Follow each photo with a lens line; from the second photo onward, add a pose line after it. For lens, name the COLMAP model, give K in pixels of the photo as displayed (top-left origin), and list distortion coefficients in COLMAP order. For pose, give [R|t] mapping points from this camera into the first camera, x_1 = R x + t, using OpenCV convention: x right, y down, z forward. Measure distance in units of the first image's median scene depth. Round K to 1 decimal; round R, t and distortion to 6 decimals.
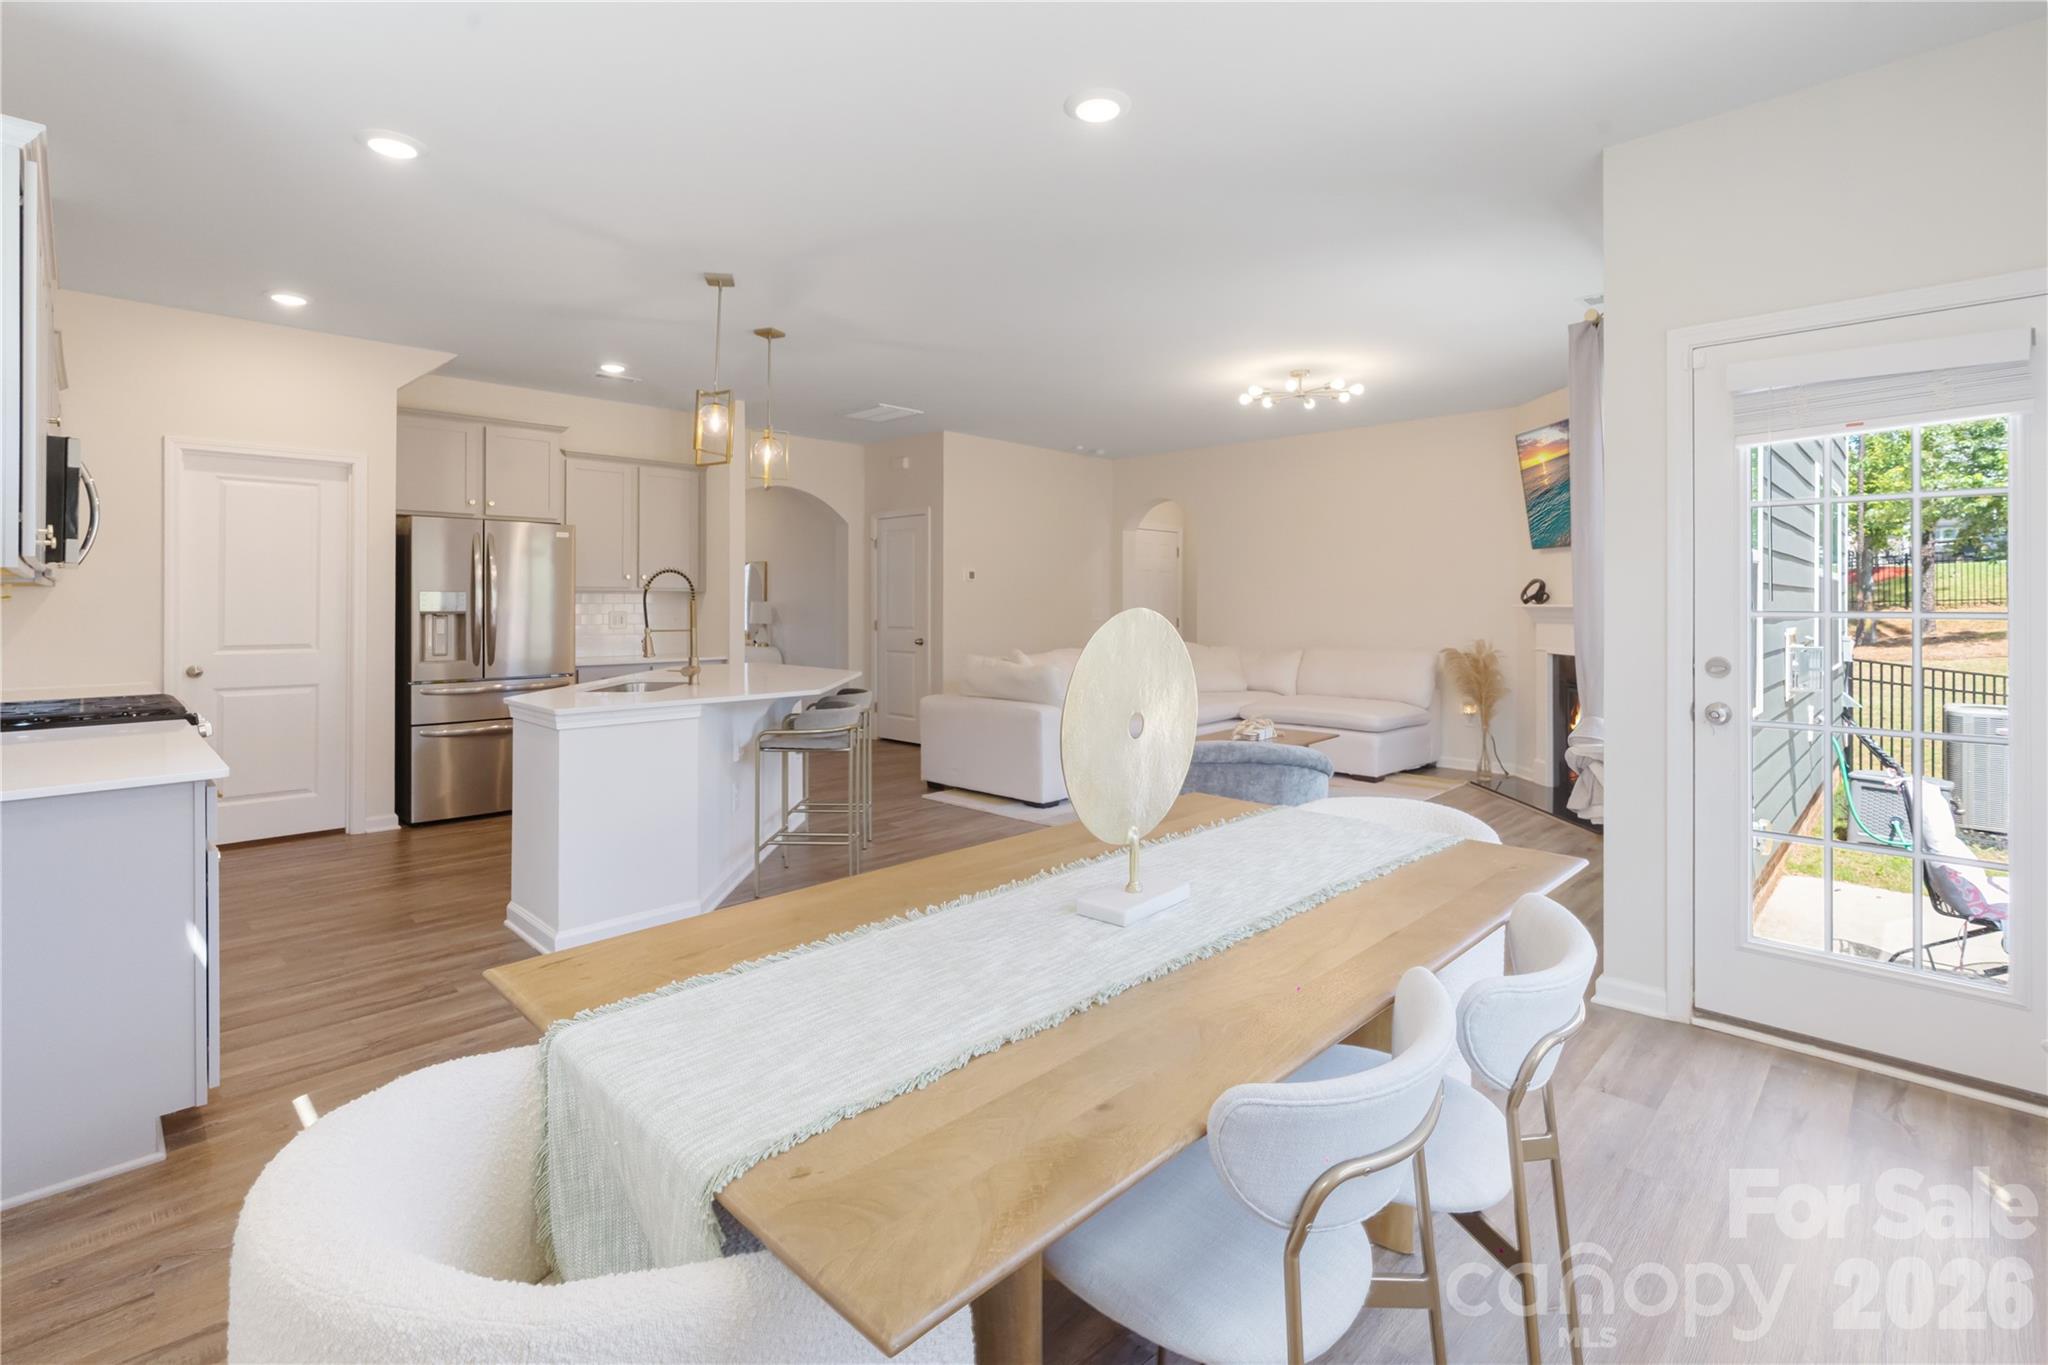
lens RADIAL K [[936.8, 0, 1027.7], [0, 936.8, 600.4], [0, 0, 1]] dist [-0.013865, 0.001379]
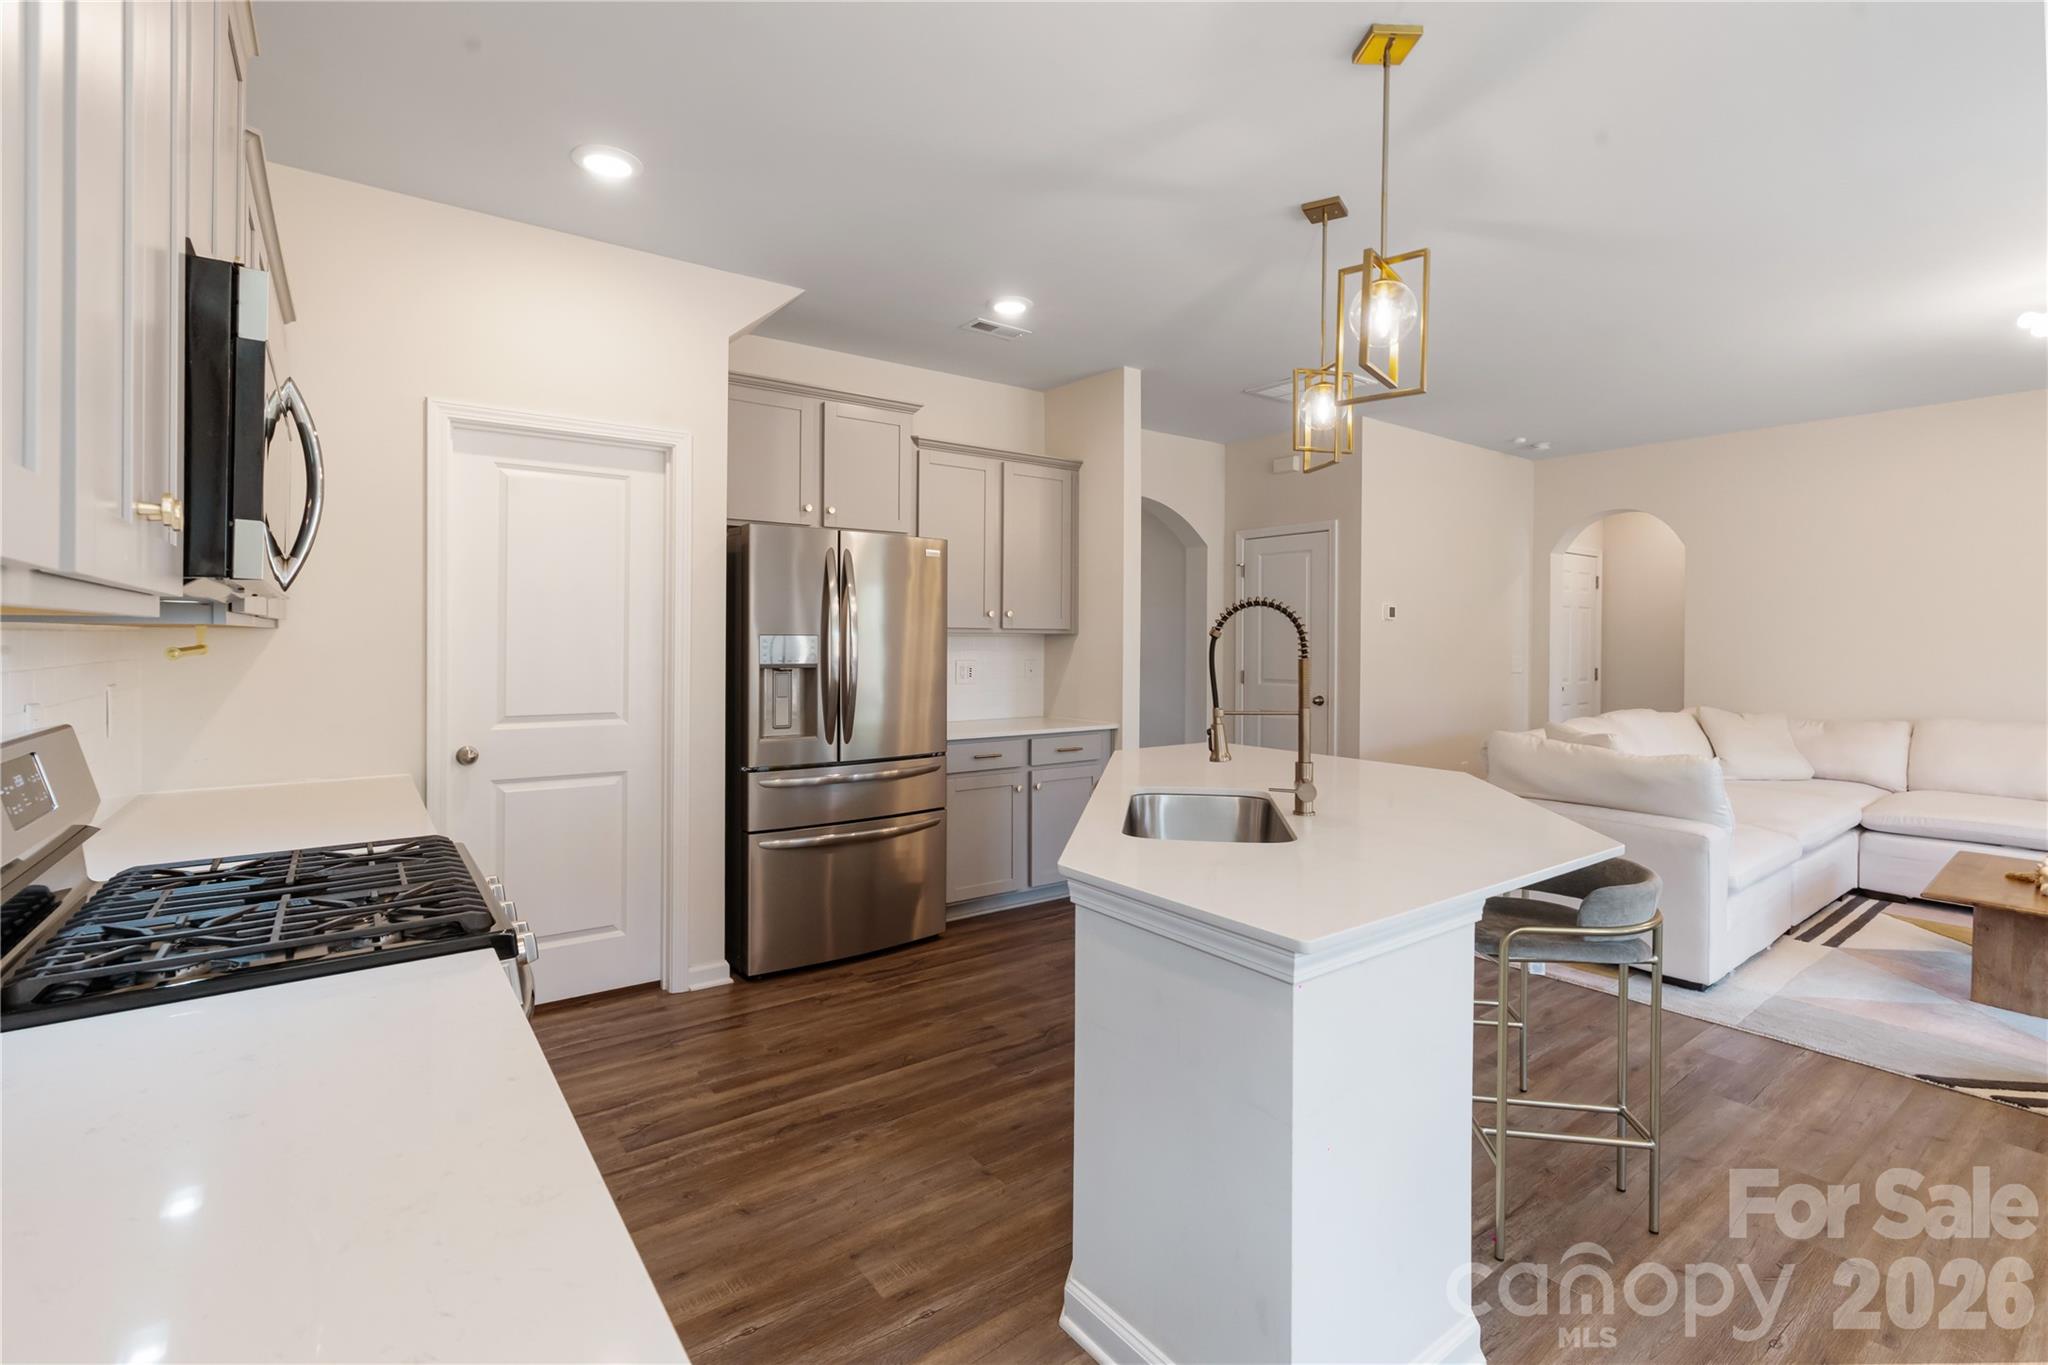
lens RADIAL K [[936.8, 0, 1041.5], [0, 936.8, 643.0], [0, 0, 1]] dist [-0.013865, 0.001379]
pose [[0.988132, 0.006896, -0.153454, -0.307068], [-0.005806, 0.999955, 0.007549, -0.008899], [0.153499, -0.006568, 0.988127, 0.318174]]
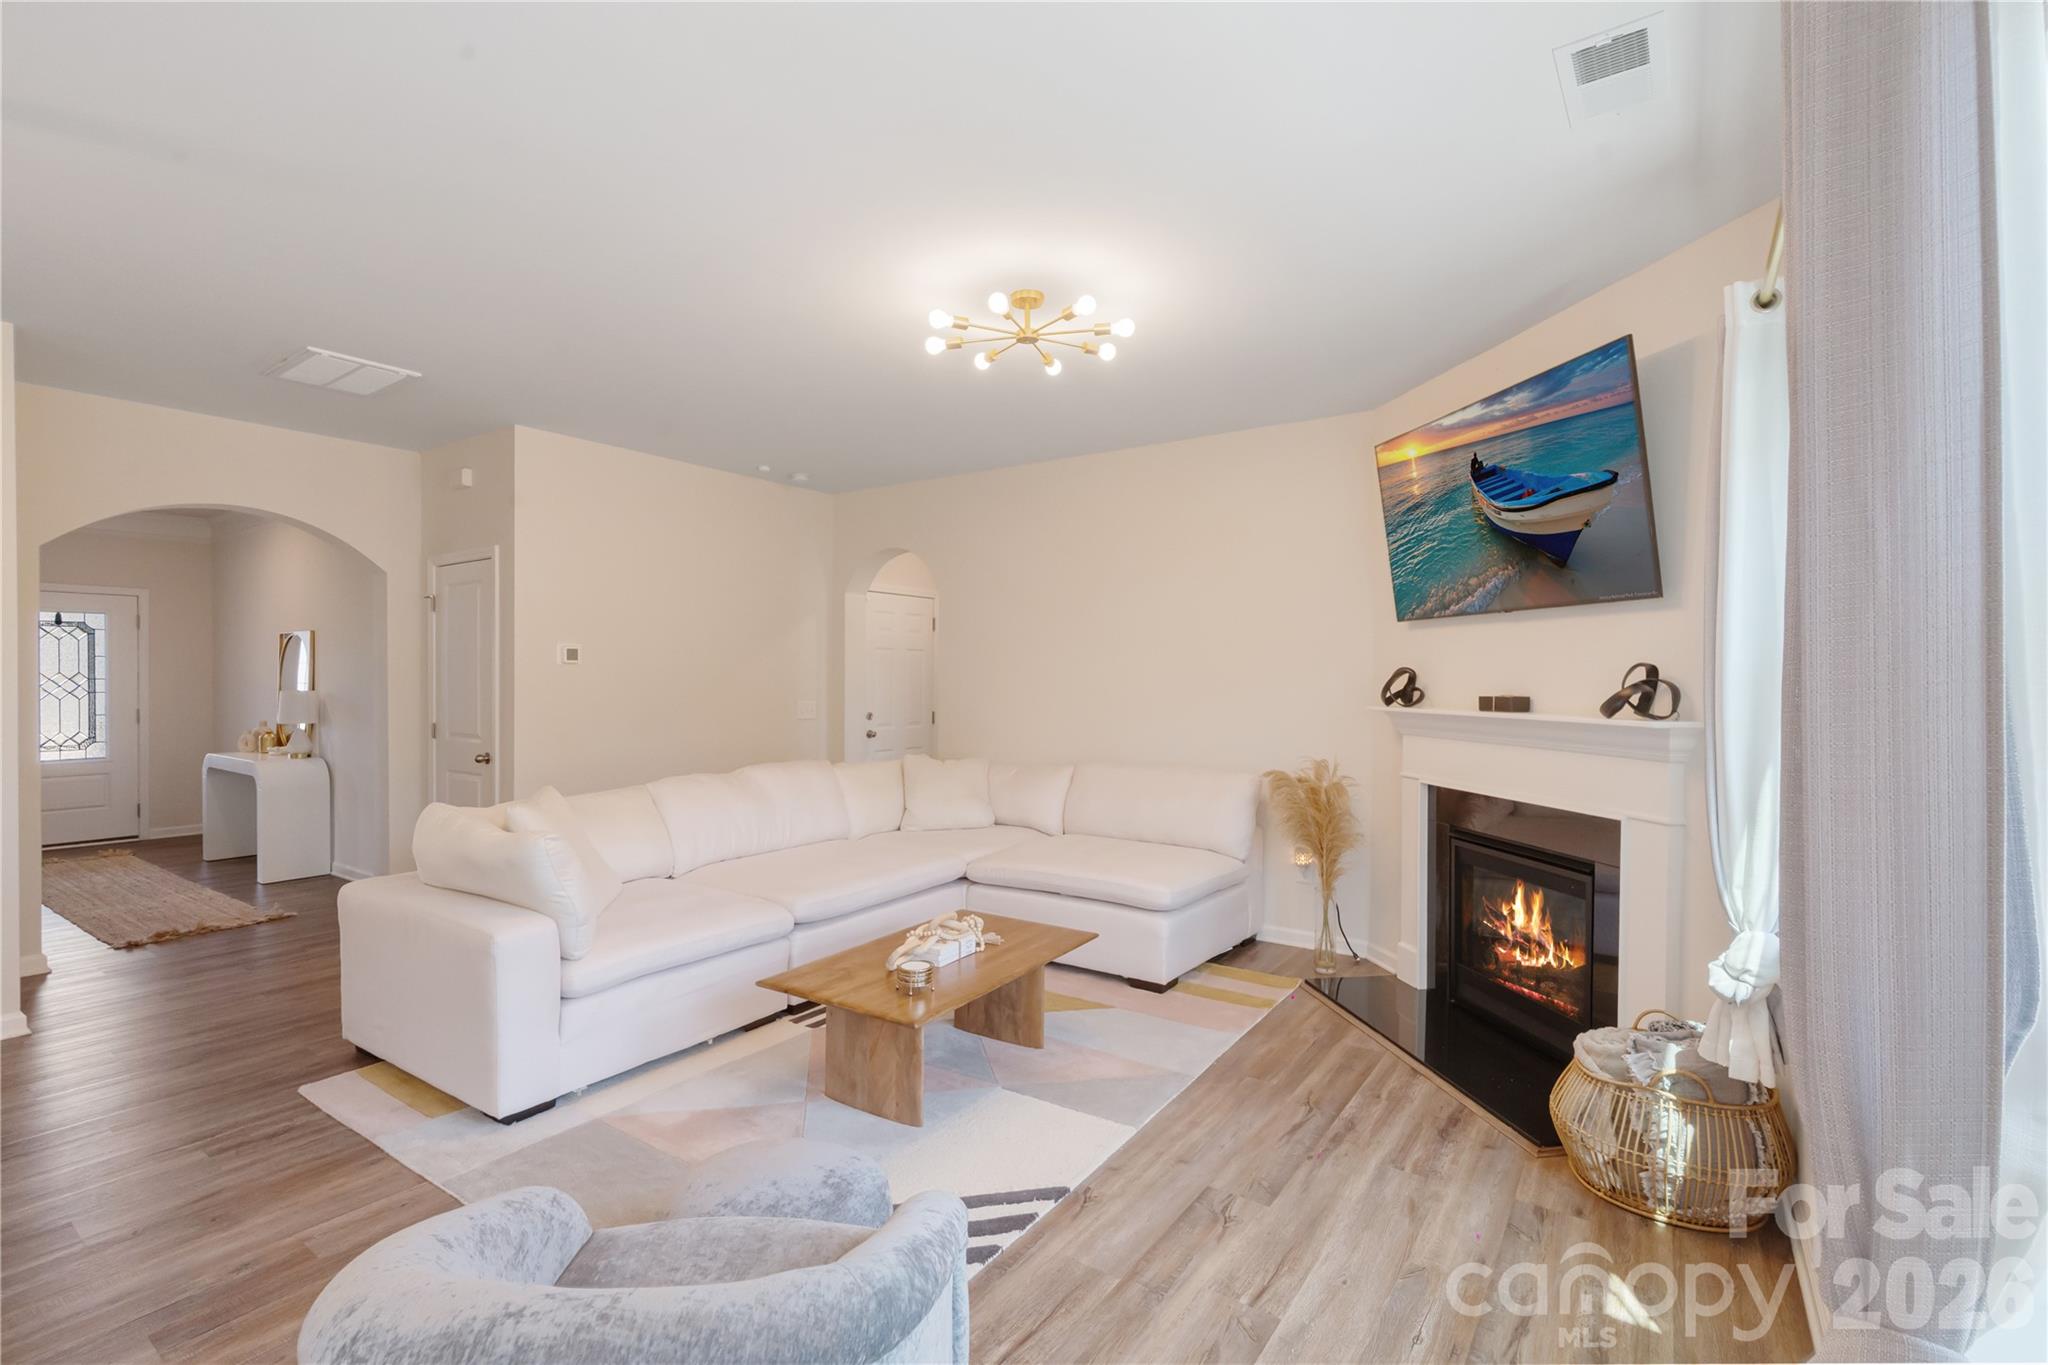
lens RADIAL K [[936.8, 0, 1025.1], [0, 936.8, 682.3], [0, 0, 1]] dist [-0.013865, 0.001379]
pose [[0.985660, 0.001804, 0.168736, 0.192768], [-0.002817, 0.999979, 0.005766, -0.017034], [-0.168722, -0.006159, 0.985644, 0.442572]]
